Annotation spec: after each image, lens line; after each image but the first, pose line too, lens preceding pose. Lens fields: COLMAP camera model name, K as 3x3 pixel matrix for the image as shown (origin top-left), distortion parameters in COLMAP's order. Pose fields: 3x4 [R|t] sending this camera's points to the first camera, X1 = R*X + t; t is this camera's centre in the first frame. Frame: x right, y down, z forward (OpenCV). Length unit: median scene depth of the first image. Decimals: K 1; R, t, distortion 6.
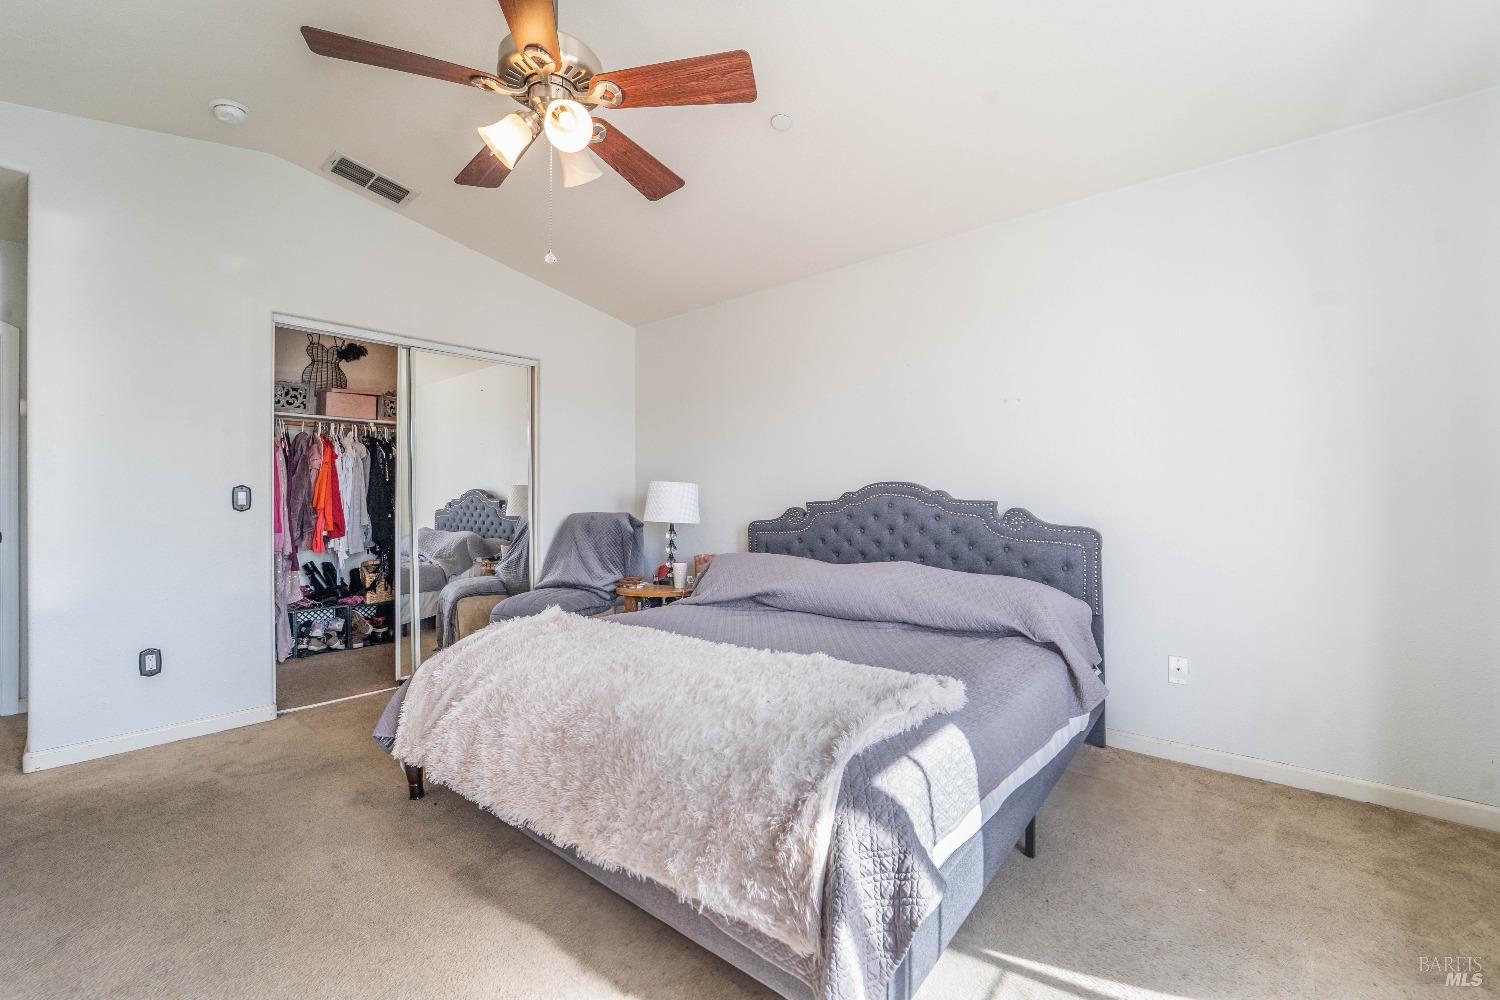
lens RADIAL K [[618.5, 0, 751.9], [0, 618.5, 500.1], [0, 0, 1]] dist [-0.002286, -0.000082]
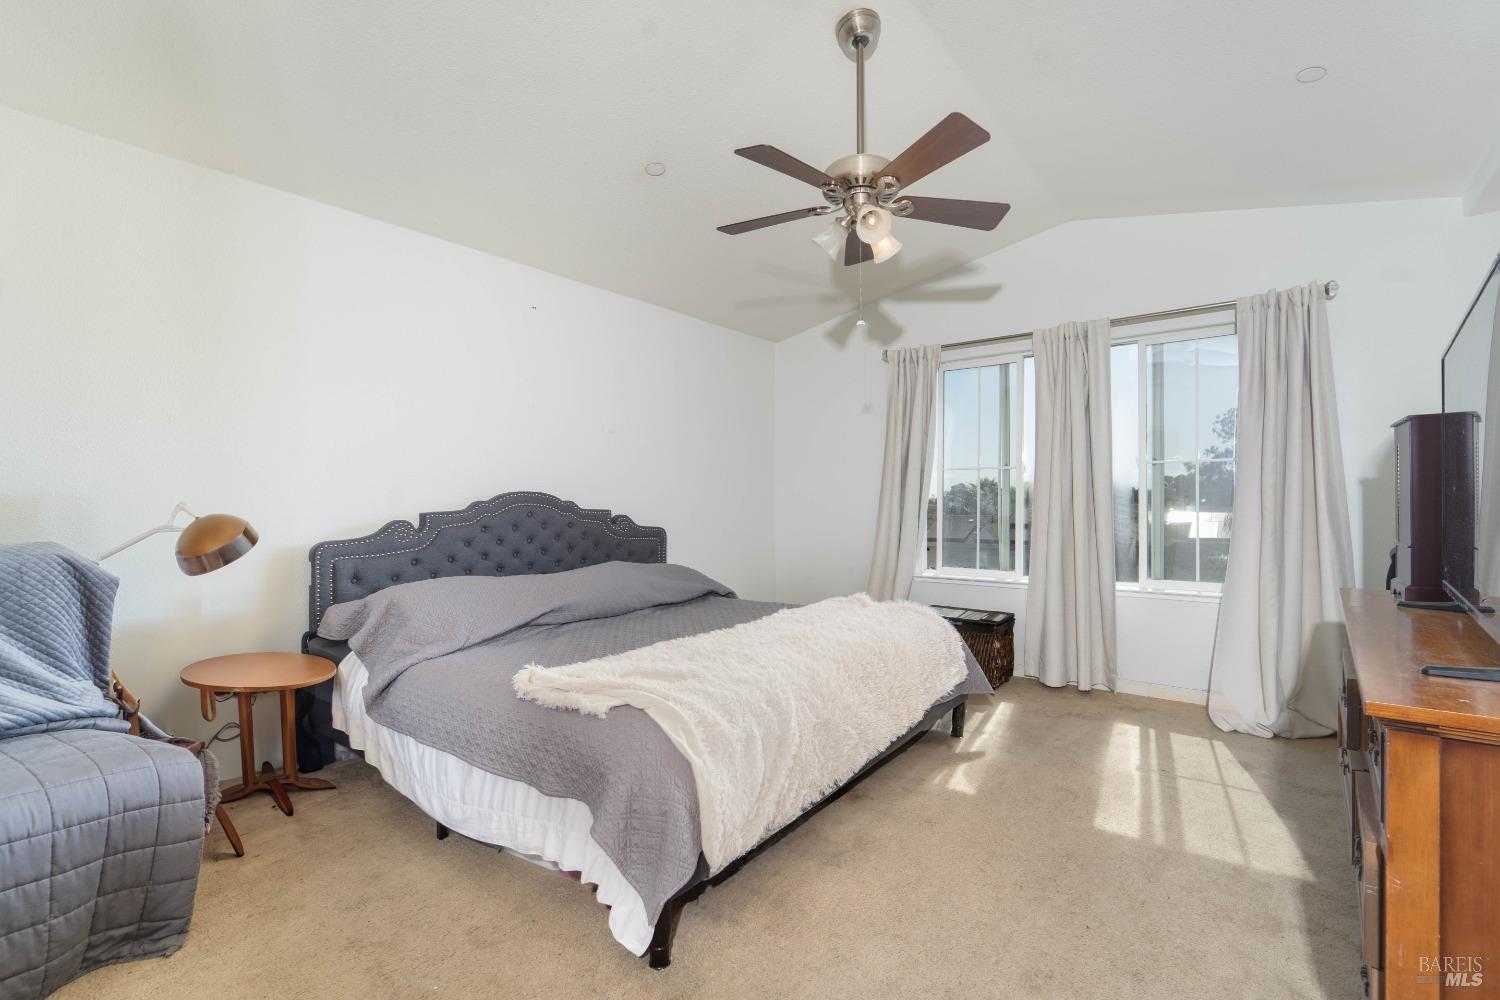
lens RADIAL K [[618.5, 0, 746.6], [0, 618.5, 507.2], [0, 0, 1]] dist [-0.002286, -0.000082]
pose [[-0.132416, 0.003165, 0.991189, -0.802503], [0.003402, 0.999990, -0.002739, -0.000407], [-0.991188, 0.003010, -0.132425, 0.748174]]
